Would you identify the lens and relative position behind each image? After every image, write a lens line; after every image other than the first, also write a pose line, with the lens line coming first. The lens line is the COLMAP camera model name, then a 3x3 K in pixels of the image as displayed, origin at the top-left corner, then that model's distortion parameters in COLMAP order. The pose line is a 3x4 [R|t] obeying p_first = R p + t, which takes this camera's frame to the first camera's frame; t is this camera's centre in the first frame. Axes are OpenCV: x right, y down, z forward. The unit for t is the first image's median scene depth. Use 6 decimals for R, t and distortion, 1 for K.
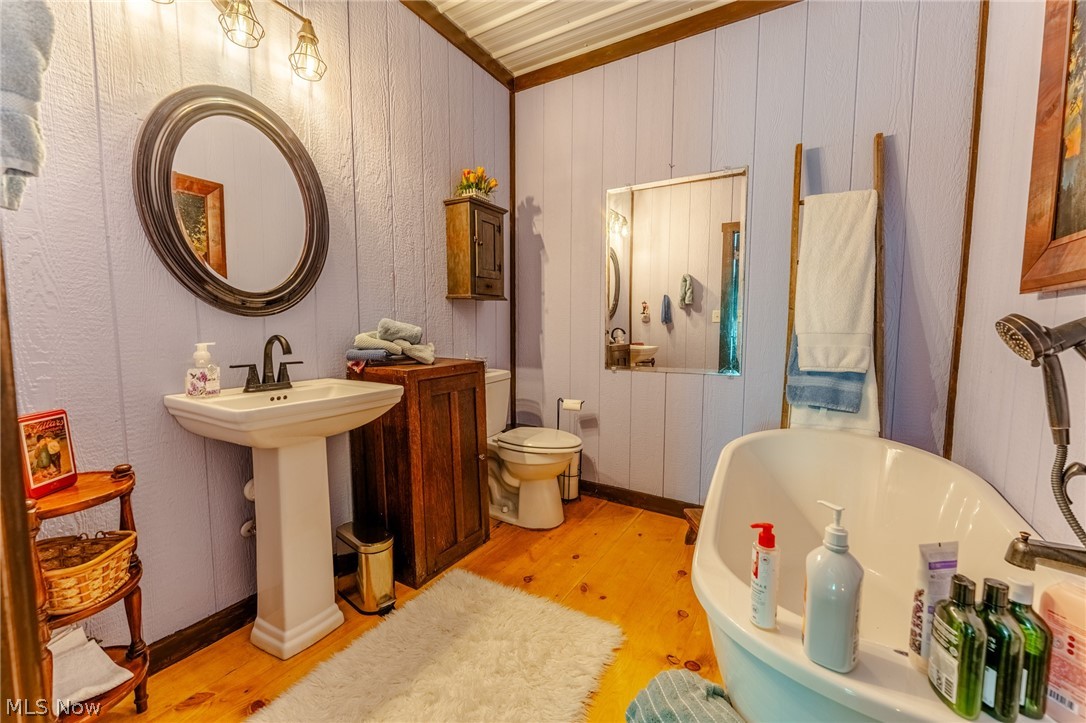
lens RADIAL K [[443.5, 0, 543.0], [0, 443.5, 361.5], [0, 0, 1]] dist [-0.000472, -0.000033]
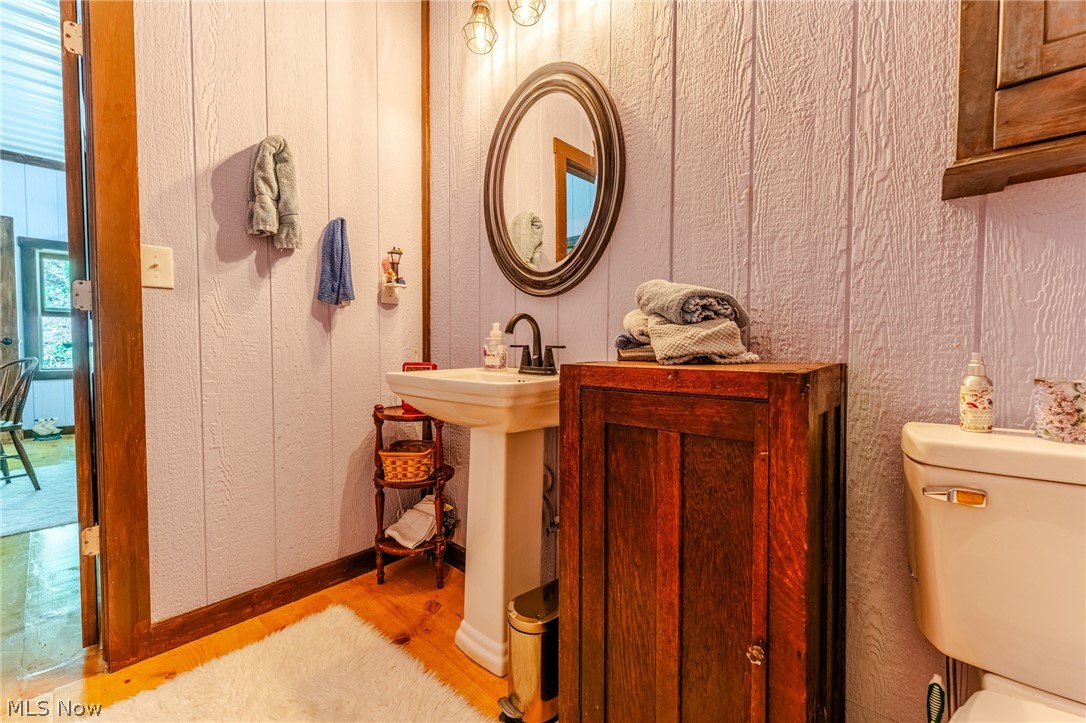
lens RADIAL K [[443.5, 0, 543.0], [0, 443.5, 361.5], [0, 0, 1]] dist [-0.000472, -0.000033]
pose [[-0.197195, 0.041062, -0.979504, 0.133819], [-0.079454, 0.995166, 0.057715, -0.007517], [0.977139, 0.089207, -0.192979, 0.541517]]
